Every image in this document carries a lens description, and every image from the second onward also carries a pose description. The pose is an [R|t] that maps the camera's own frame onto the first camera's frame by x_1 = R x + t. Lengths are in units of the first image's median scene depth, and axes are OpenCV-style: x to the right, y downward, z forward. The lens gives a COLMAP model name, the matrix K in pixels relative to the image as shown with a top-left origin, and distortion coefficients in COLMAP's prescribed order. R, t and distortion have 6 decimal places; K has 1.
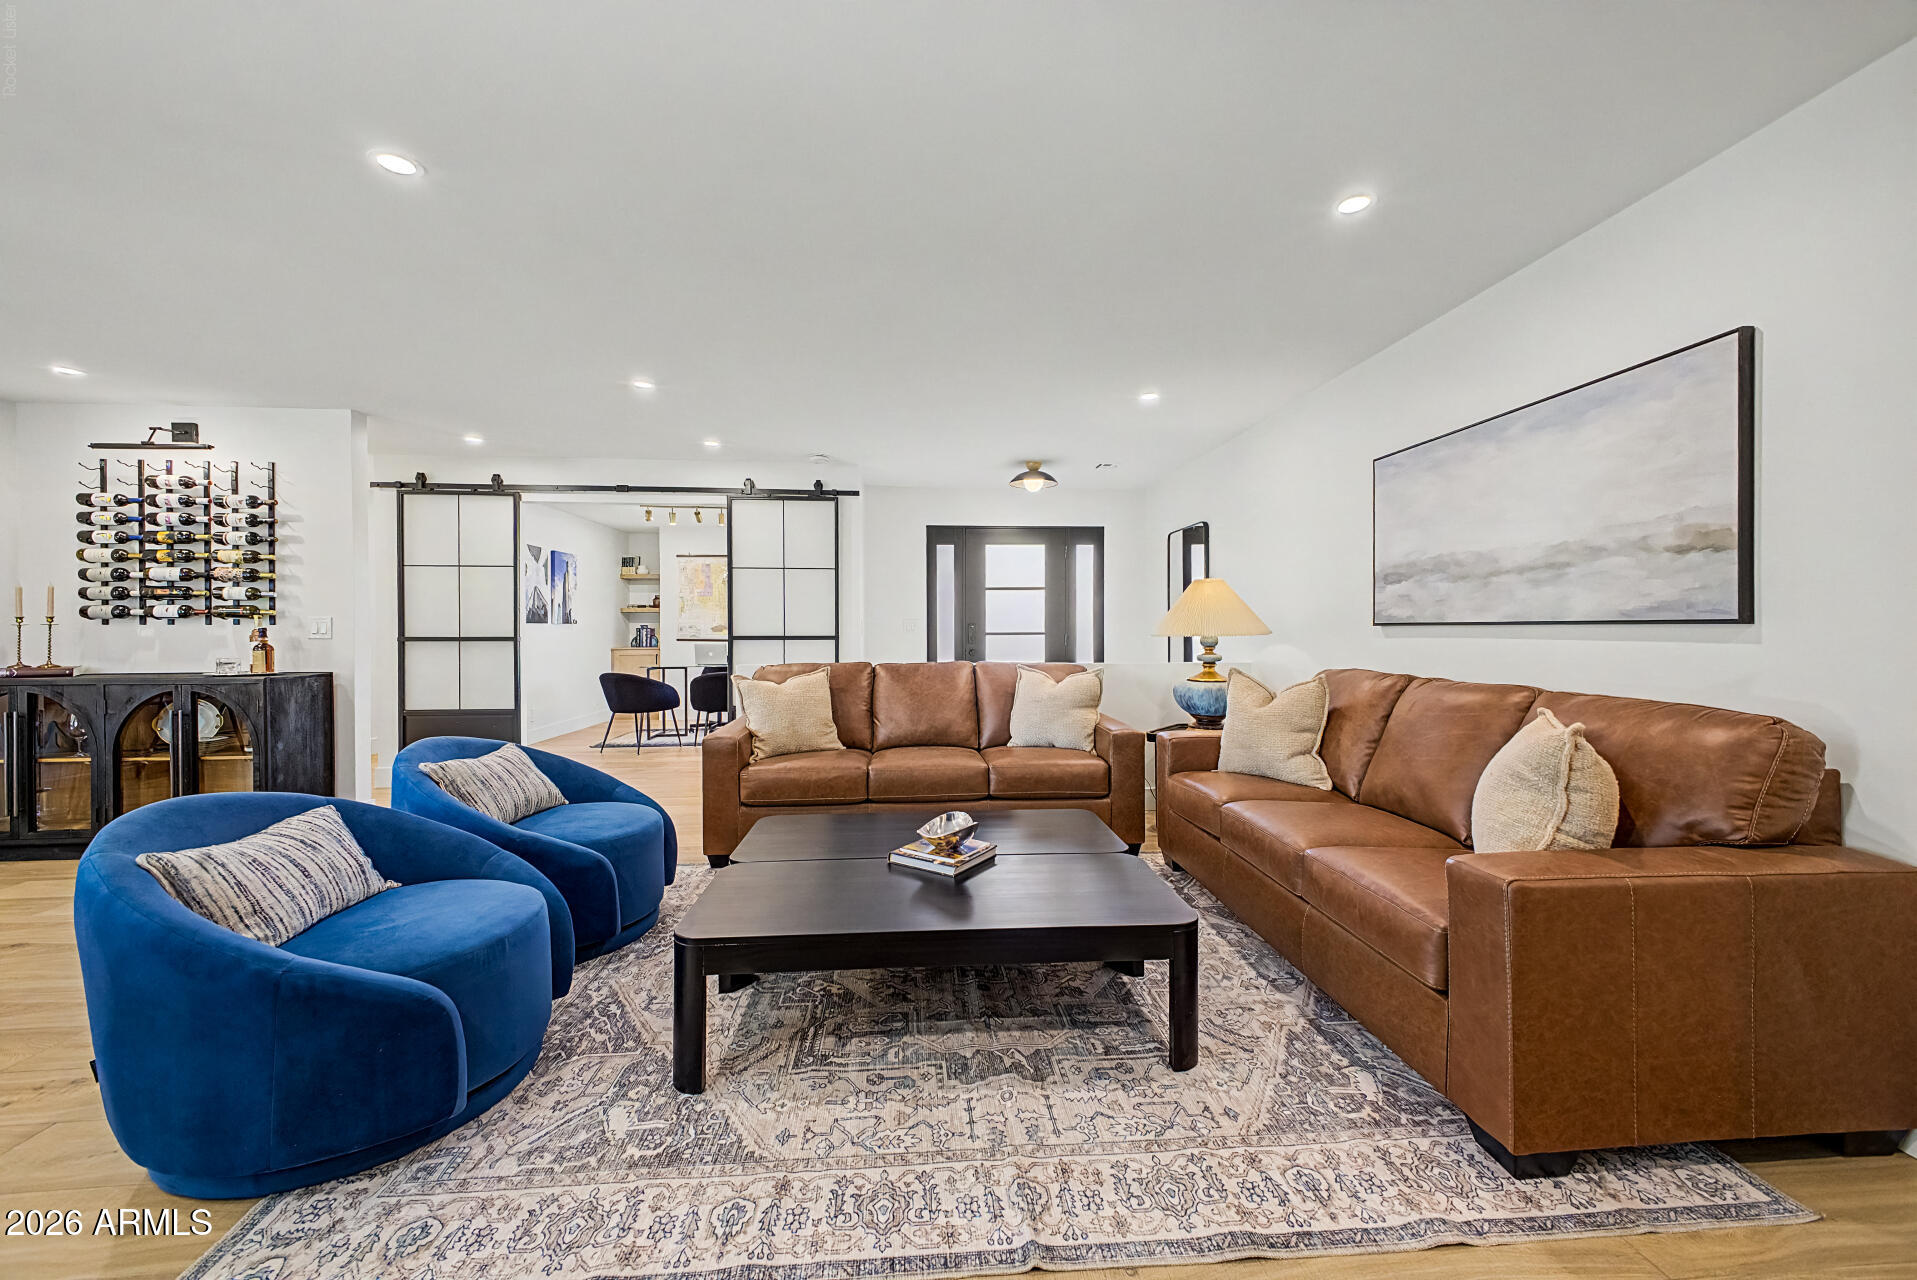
lens RADIAL K [[758.3, 0, 966.9], [0, 758.3, 630.2], [0, 0, 1]] dist [0.013487, -0.002117]
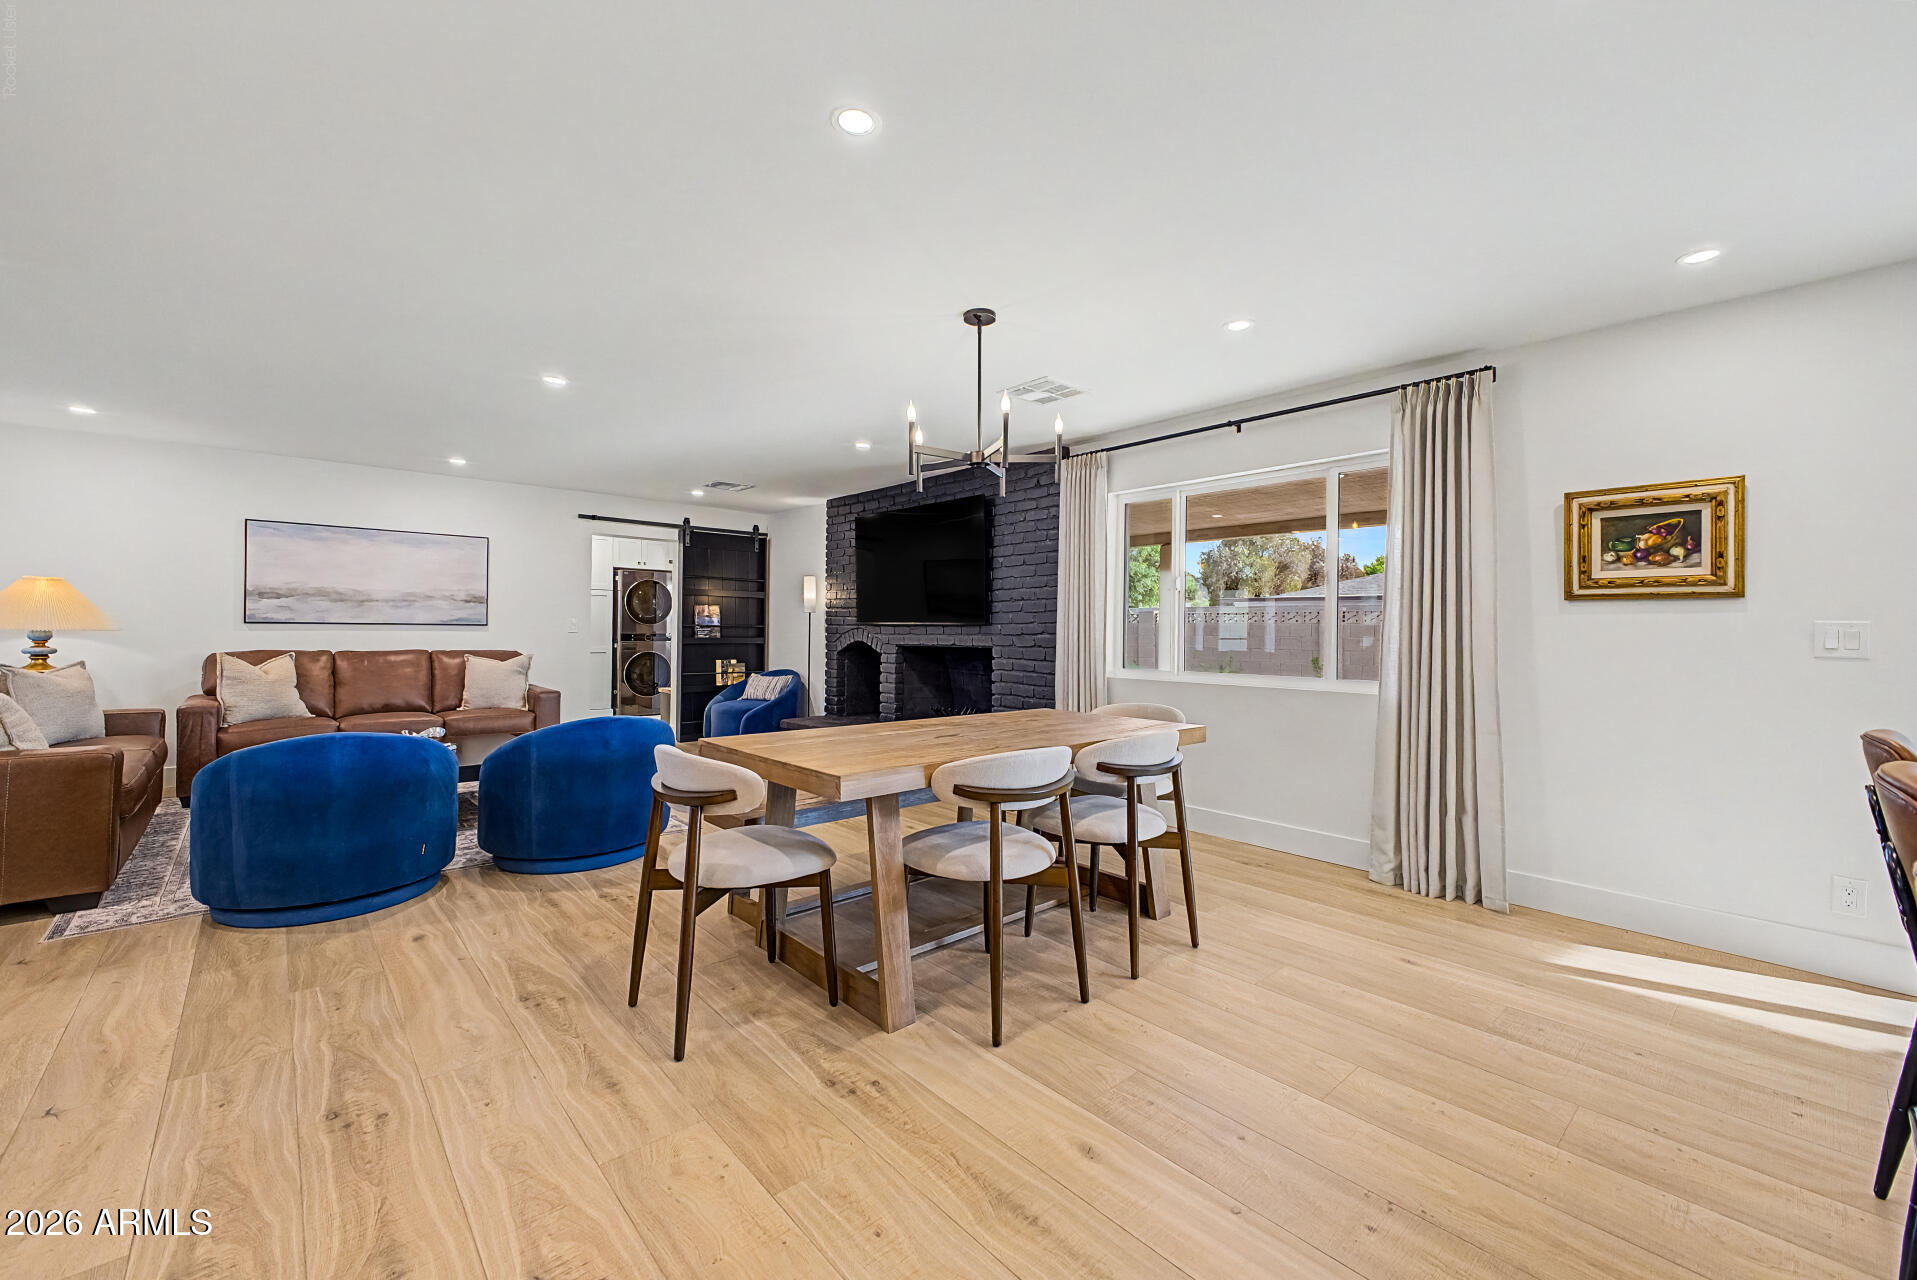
lens RADIAL K [[758.3, 0, 964.7], [0, 758.3, 628.5], [0, 0, 1]] dist [0.013487, -0.002117]
pose [[-0.611306, -0.002058, 0.791391, -1.470422], [-0.007015, 0.999971, -0.002818, -0.000840], [-0.791363, -0.007274, -0.611303, 0.698776]]
